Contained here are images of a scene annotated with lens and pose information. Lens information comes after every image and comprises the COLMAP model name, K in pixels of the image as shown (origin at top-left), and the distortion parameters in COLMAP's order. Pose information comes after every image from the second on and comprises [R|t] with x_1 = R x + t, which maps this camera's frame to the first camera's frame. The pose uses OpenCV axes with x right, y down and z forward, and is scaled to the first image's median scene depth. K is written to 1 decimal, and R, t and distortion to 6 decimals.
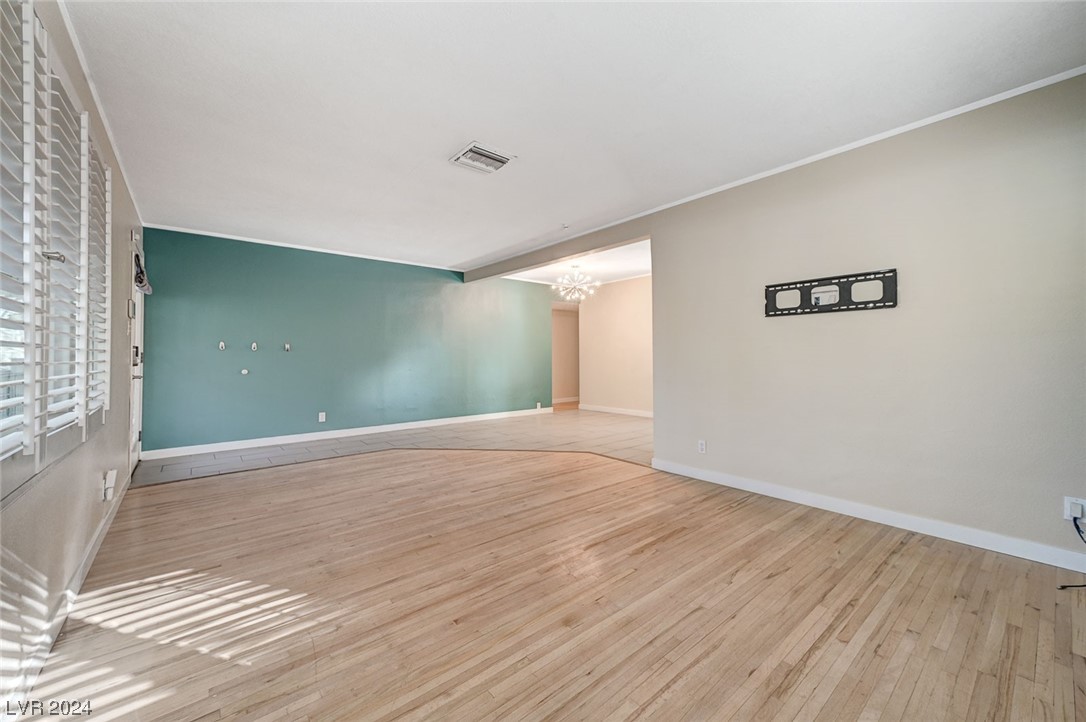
lens RADIAL K [[420.9, 0, 542.8], [0, 420.9, 355.5], [0, 0, 1]] dist [0.014457, 0.000072]
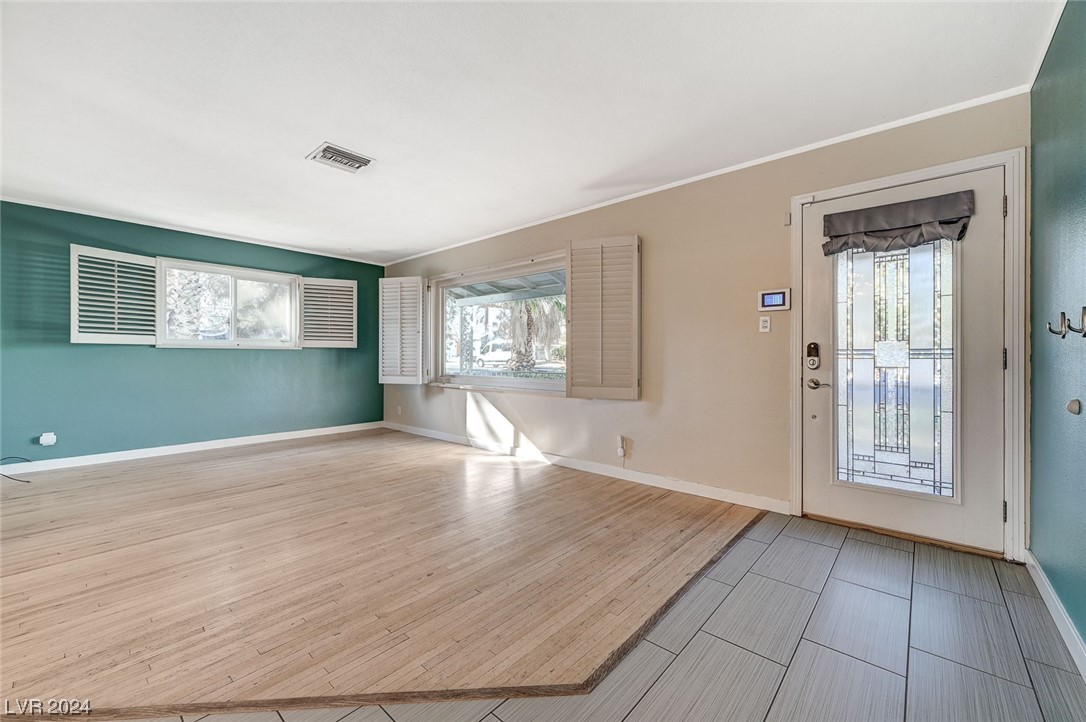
lens RADIAL K [[429.7, 0, 543.6], [0, 429.7, 355.8], [0, 0, 1]] dist [-0.001779, 0.000491]
pose [[-0.988027, 0.000736, -0.154276, -0.493177], [0.001363, 0.999991, -0.003956, 0.004281], [0.154272, -0.004119, -0.988020, 2.224847]]
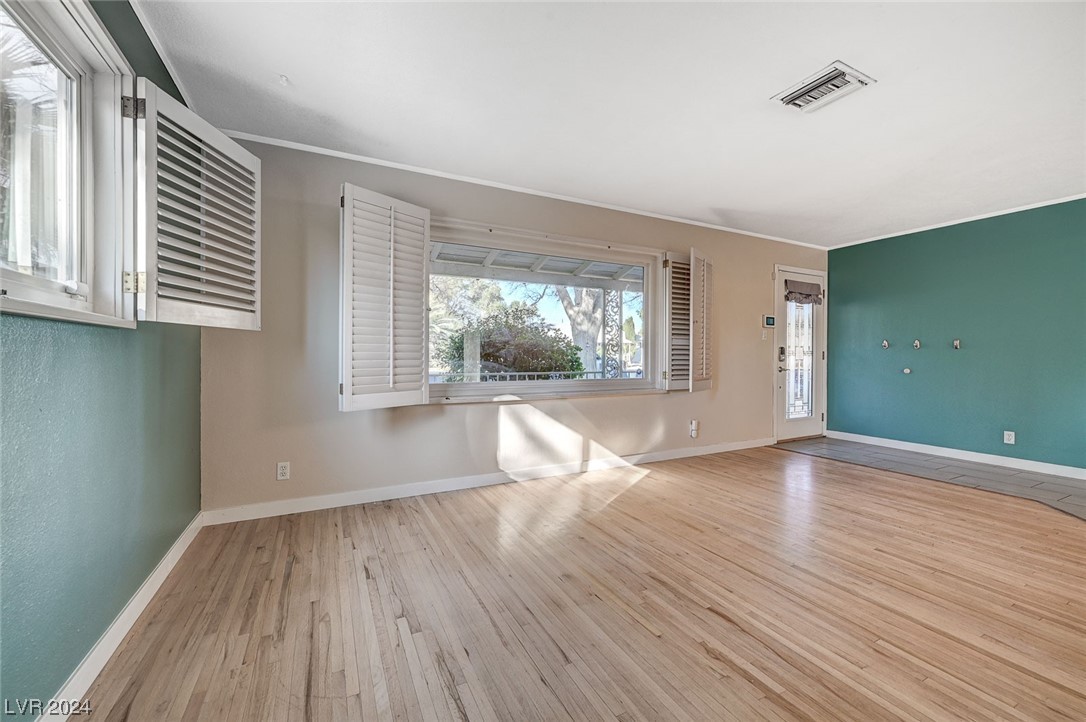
lens RADIAL K [[432.0, 0, 543.9], [0, 432.0, 355.3], [0, 0, 1]] dist [-0.001462, 0.000944]
pose [[-0.216348, 0.004150, -0.976307, 0.767371], [-0.000514, 0.999990, 0.004364, -0.001164], [0.976316, 0.001446, -0.216344, 0.726719]]
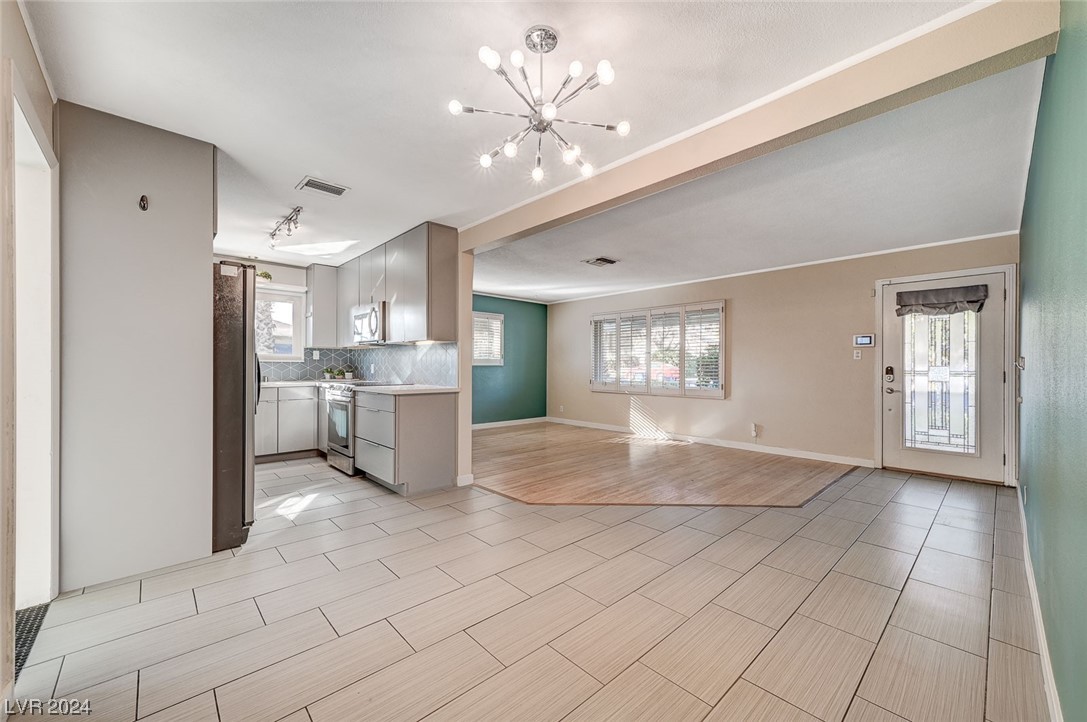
lens RADIAL K [[423.8, 0, 543.7], [0, 423.8, 365.0], [0, 0, 1]] dist [0.006057, 0.000163]
pose [[-0.998242, -0.001107, -0.059260, 0.214161], [-0.000863, 0.999991, -0.004150, -0.027443], [0.059265, -0.004092, -0.998234, 2.950159]]
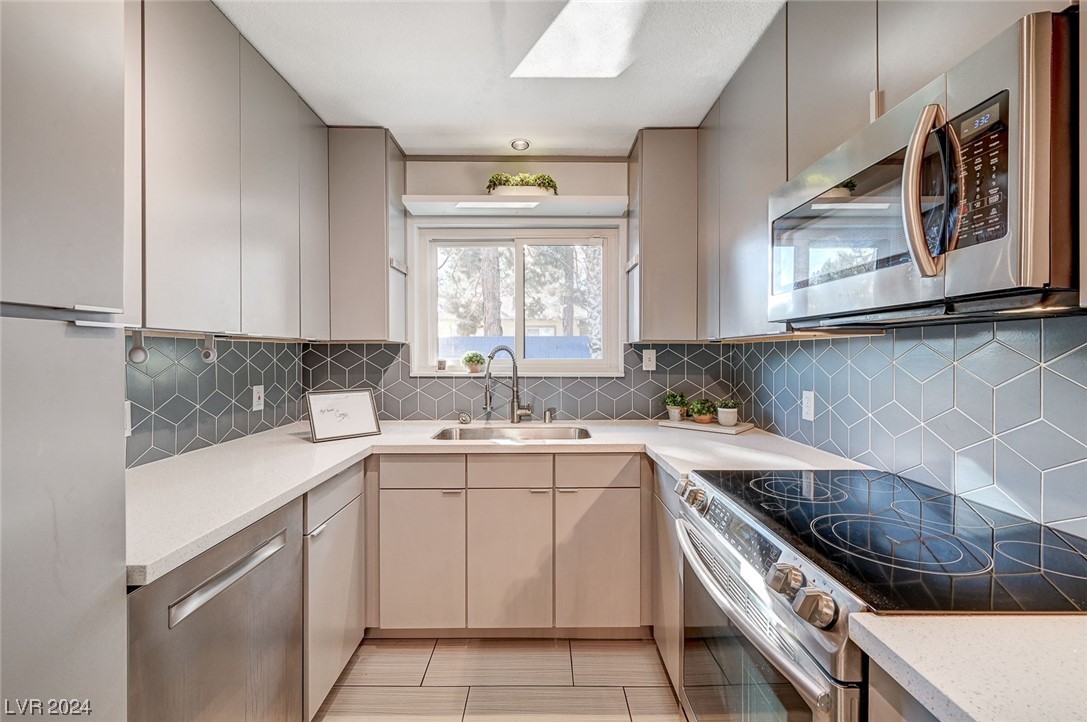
lens RADIAL K [[445.5, 0, 542.3], [0, 445.5, 356.8], [0, 0, 1]] dist [0.000107, 0.000001]
pose [[-0.772187, 0.000944, 0.635395, 0.791989], [0.002111, 0.999997, 0.001080, -0.092320], [-0.635392, 0.002175, -0.772187, 1.653895]]
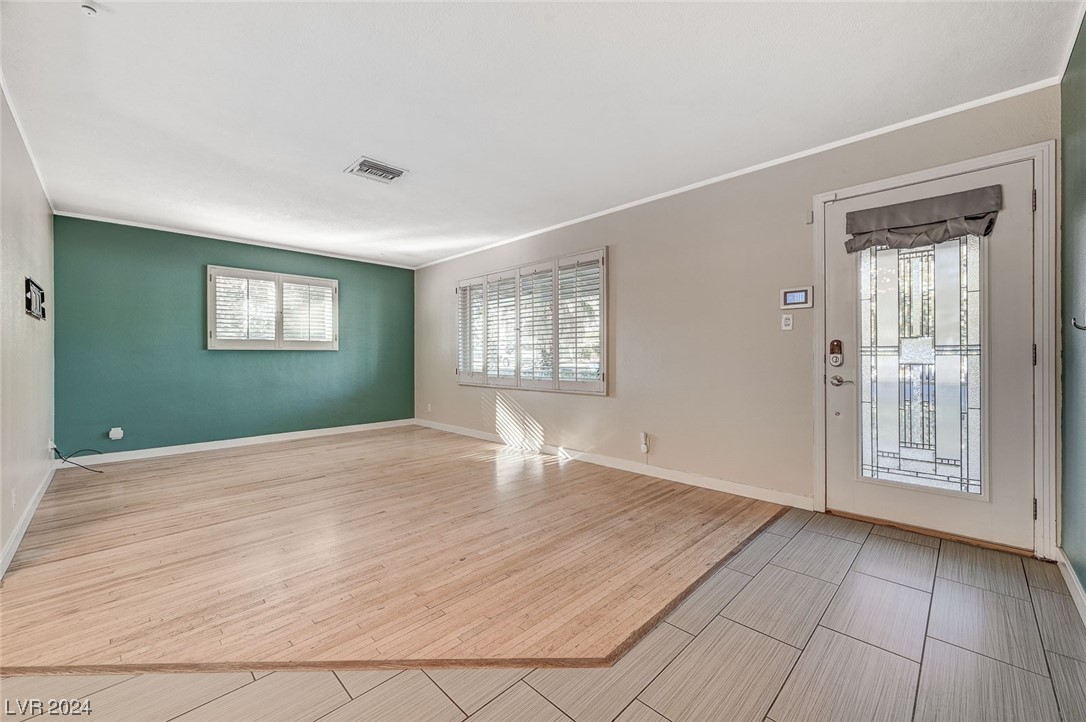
lens RADIAL K [[429.7, 0, 543.6], [0, 429.7, 355.8], [0, 0, 1]] dist [-0.001779, 0.000491]
pose [[-0.995274, 0.007320, -0.096832, -0.488035], [0.007547, 0.999970, -0.001978, 0.004553], [0.096814, -0.002700, -0.995299, 2.268227]]
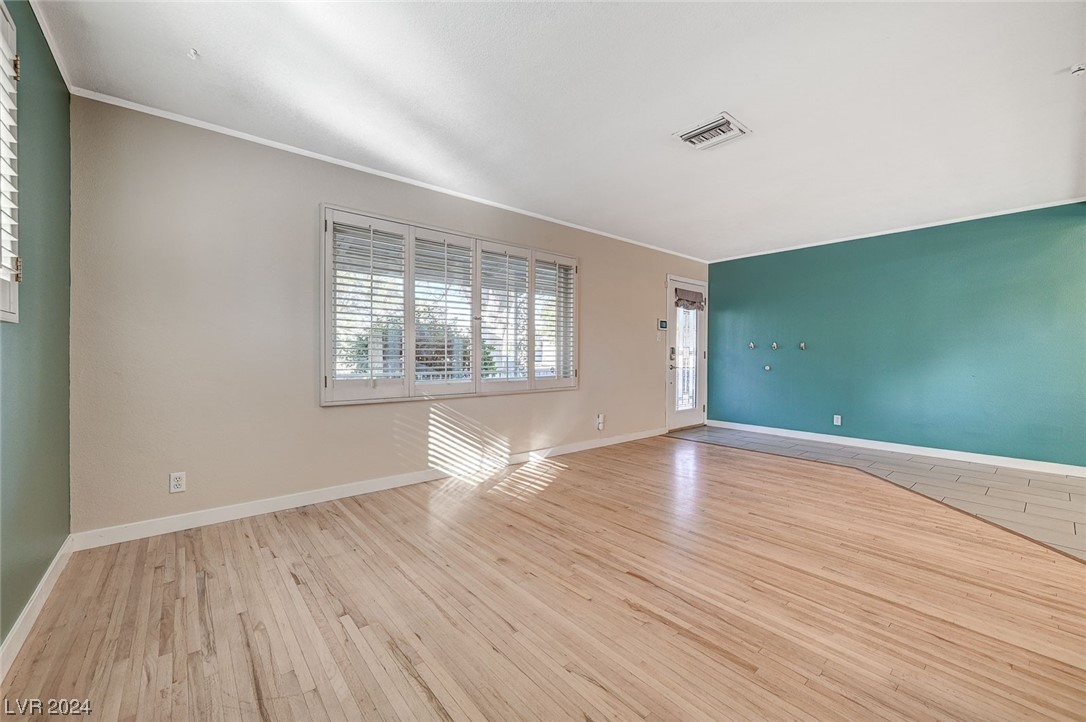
lens RADIAL K [[432.0, 0, 543.9], [0, 432.0, 355.3], [0, 0, 1]] dist [-0.001462, 0.000944]
pose [[0.010881, 0.006416, -0.999920, 0.832106], [-0.003151, 0.999975, 0.006382, -0.002026], [0.999936, 0.003081, 0.010901, 0.673179]]
